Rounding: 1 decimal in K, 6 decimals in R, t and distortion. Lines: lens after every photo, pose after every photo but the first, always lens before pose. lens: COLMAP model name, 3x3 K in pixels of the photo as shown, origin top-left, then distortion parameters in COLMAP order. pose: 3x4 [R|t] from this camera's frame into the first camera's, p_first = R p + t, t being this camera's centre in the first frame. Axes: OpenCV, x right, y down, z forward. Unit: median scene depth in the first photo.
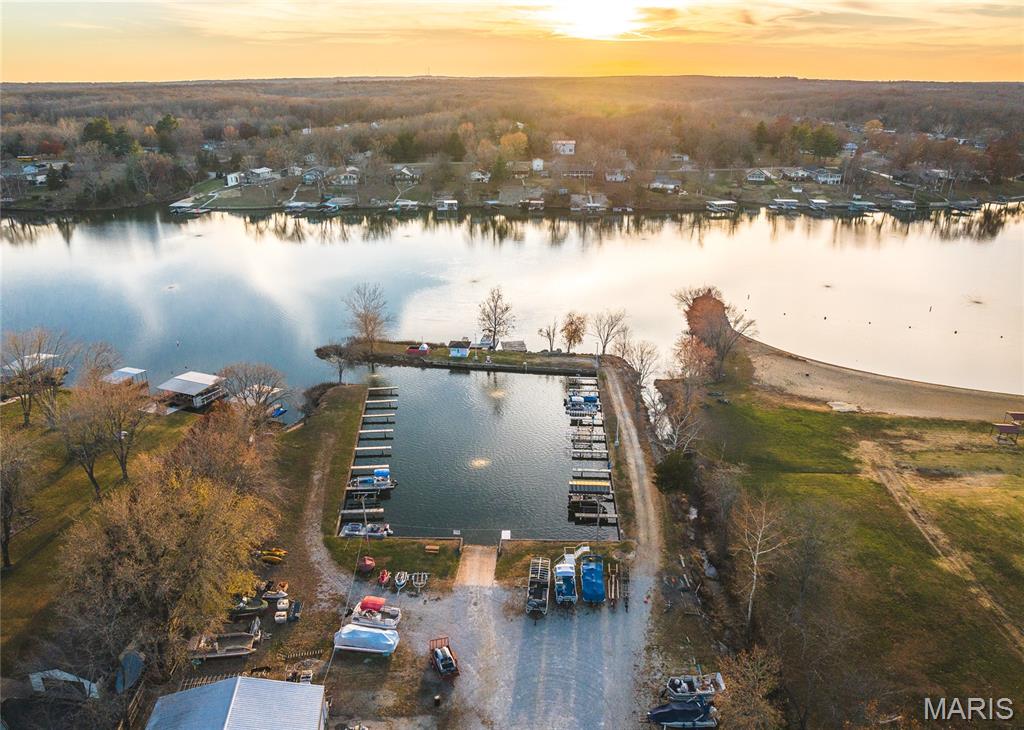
lens RADIAL K [[748.6, 0, 497.0], [0, 748.6, 395.9], [0, 0, 1]] dist [-0.057778, 0.035651]
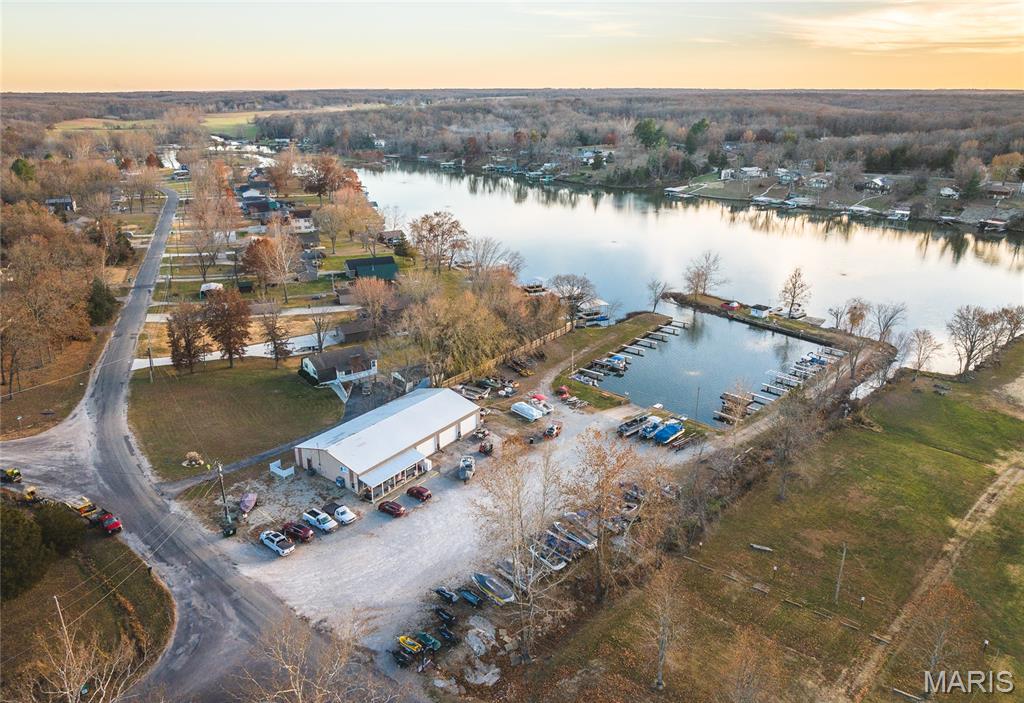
lens RADIAL K [[722.4, 0, 512.0], [0, 722.4, 351.5], [0, 0, 1]] dist [-0.024514, -0.003220]
pose [[0.748310, 0.228909, -0.622601, 0.185892], [-0.261310, 0.964405, 0.040506, 0.028564], [0.609712, 0.132381, 0.781490, -0.086530]]
